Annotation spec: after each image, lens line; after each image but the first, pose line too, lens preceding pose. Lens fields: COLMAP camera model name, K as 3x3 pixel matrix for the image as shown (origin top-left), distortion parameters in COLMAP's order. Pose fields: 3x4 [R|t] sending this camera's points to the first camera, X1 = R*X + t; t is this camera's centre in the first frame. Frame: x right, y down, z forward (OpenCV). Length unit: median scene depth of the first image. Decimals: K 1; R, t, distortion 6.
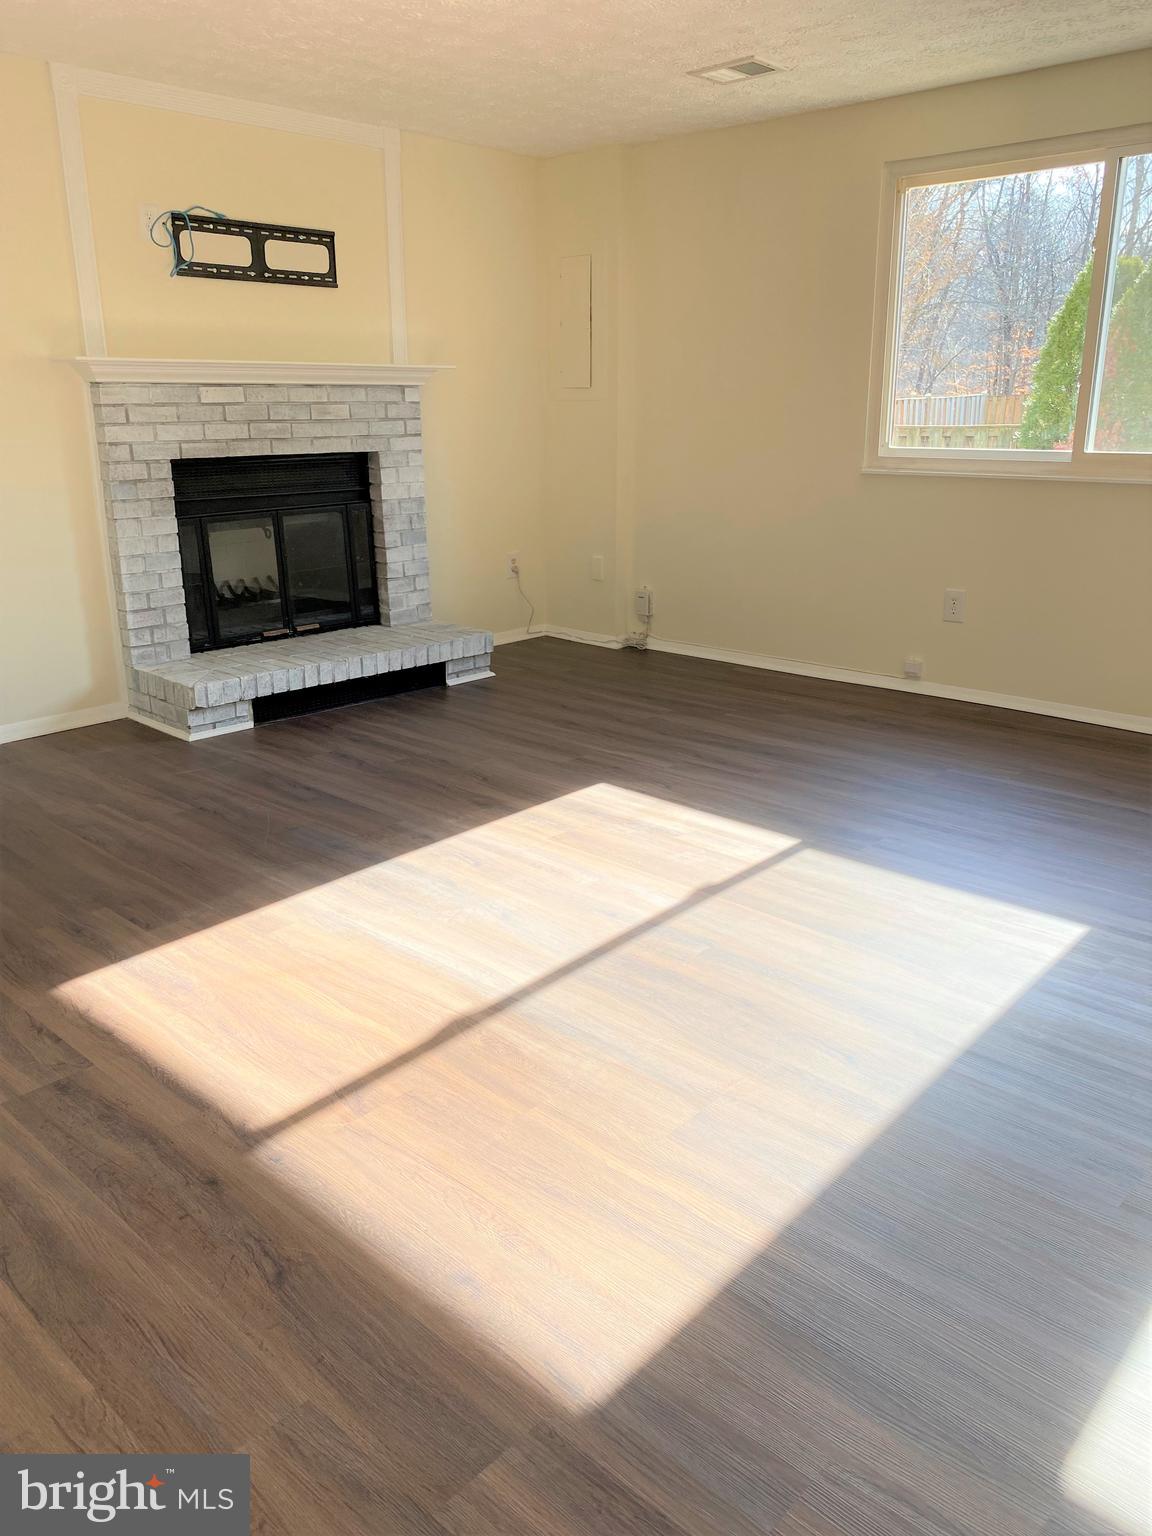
lens RADIAL K [[1192.8, 0, 576.3], [0, 1192.8, 765.8], [0, 0, 1]] dist [0.055555, -0.000250]
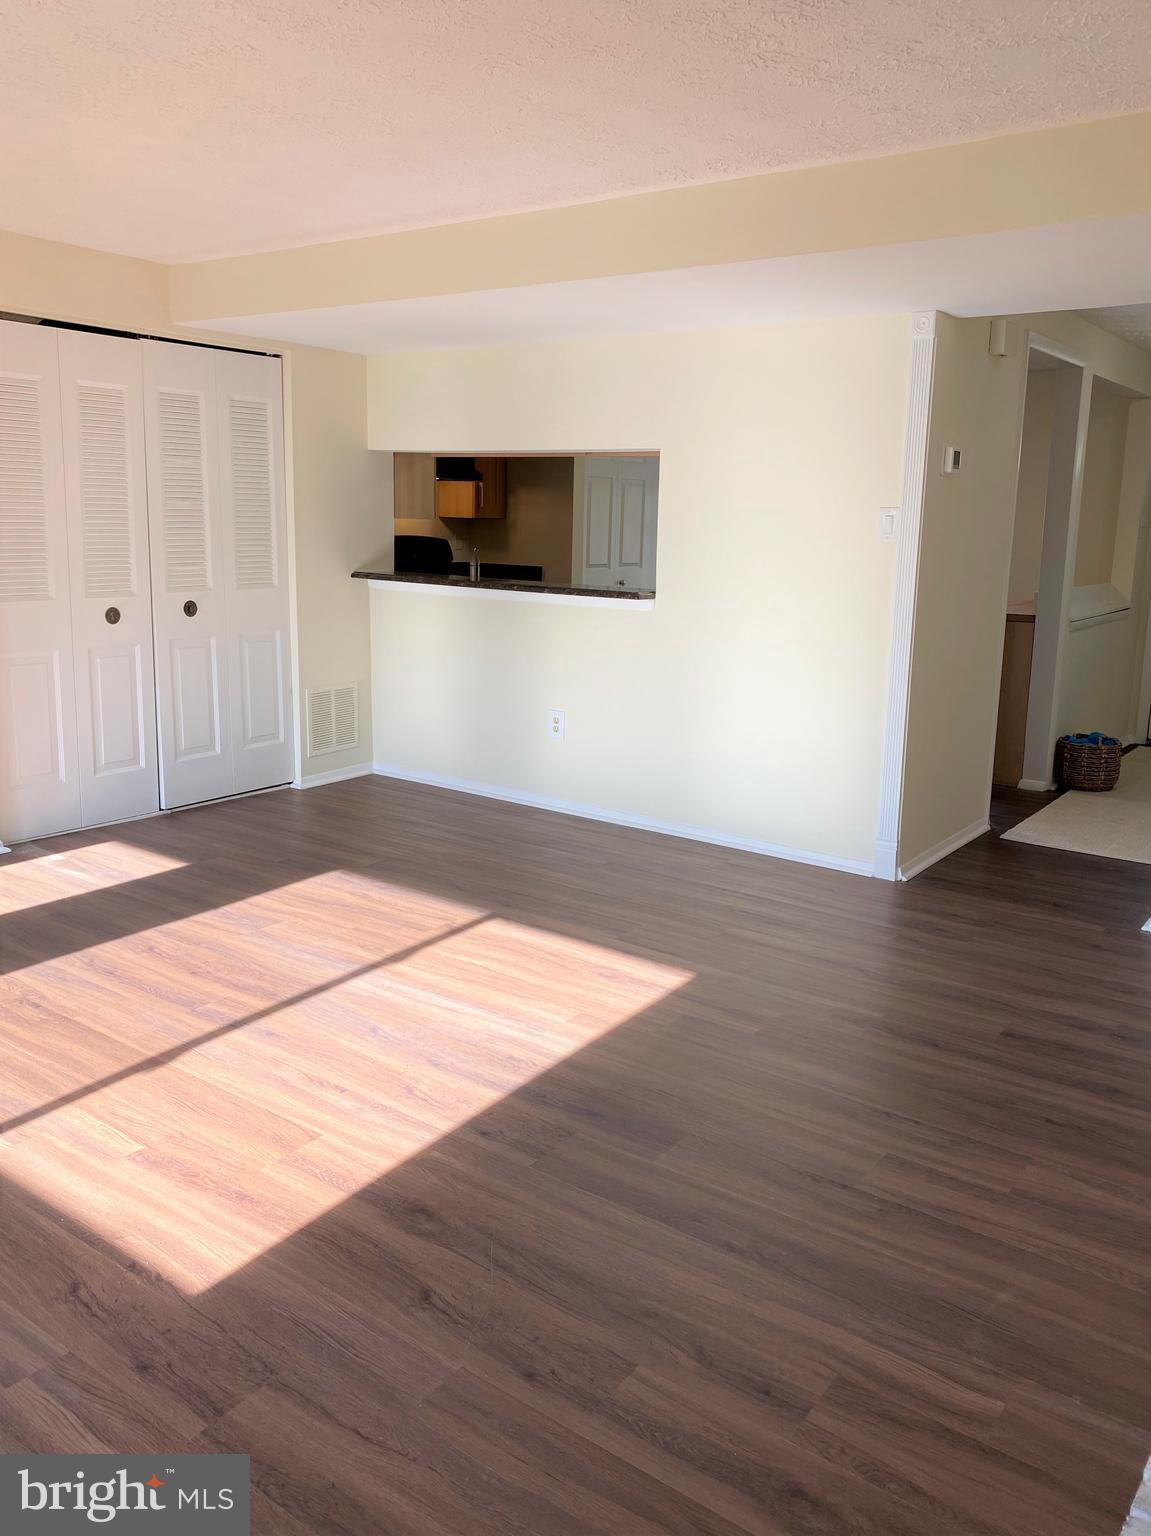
lens RADIAL K [[1192.8, 0, 575.8], [0, 1192.8, 765.8], [0, 0, 1]] dist [0.055555, -0.000250]
pose [[-0.990982, 0.011050, -0.133540, -0.095638], [-0.056200, 0.870429, 0.489075, -0.589315], [0.121642, 0.492170, -0.861958, 1.754929]]
